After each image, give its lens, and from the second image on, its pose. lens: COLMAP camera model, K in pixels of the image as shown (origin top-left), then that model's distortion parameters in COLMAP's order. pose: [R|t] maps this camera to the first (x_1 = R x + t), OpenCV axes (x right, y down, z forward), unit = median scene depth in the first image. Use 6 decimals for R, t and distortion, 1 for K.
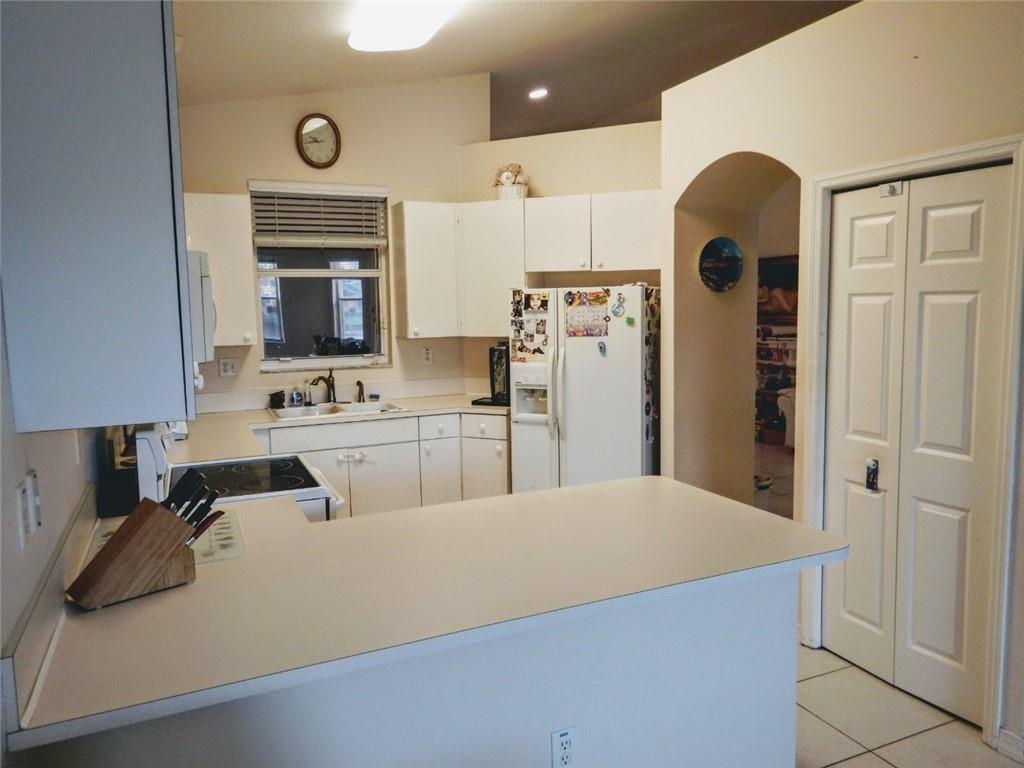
lens RADIAL K [[726.8, 0, 512.0], [0, 726.8, 384.0], [0, 0, 1]] dist [-0.006896, -0.000132]
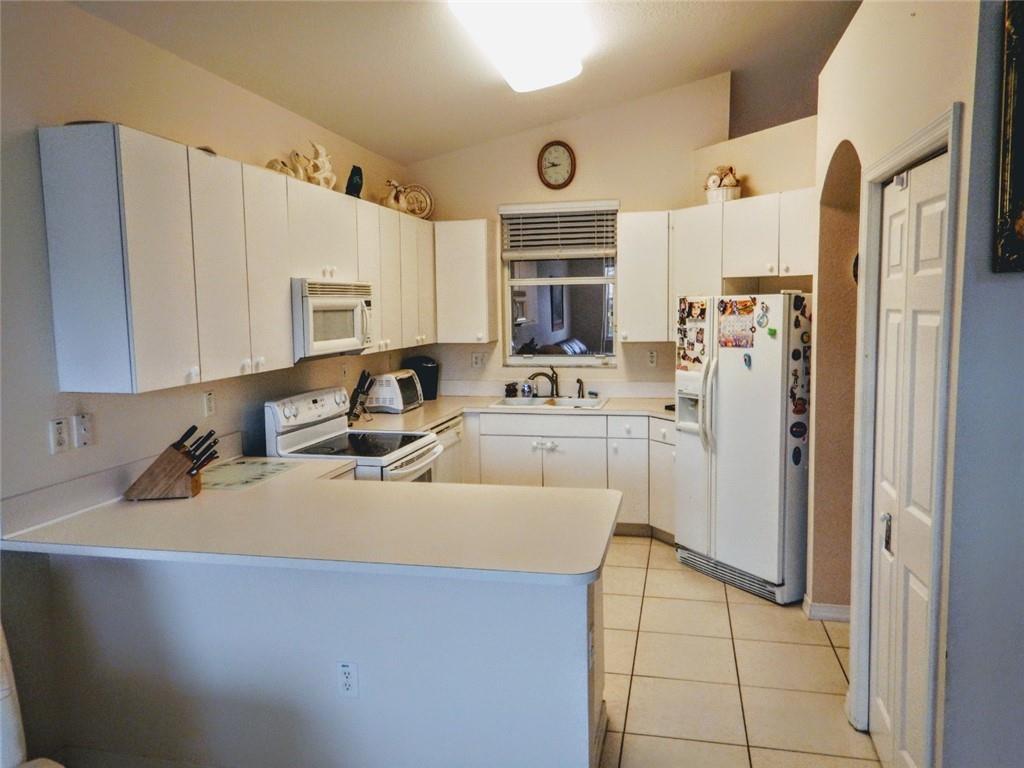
lens RADIAL K [[726.8, 0, 512.0], [0, 726.8, 384.0], [0, 0, 1]] dist [-0.006896, -0.000132]
pose [[0.791408, 0.069926, -0.607276, 0.433283], [-0.063960, 0.997455, 0.031502, -0.027840], [0.607933, 0.013911, 0.793867, 0.068866]]
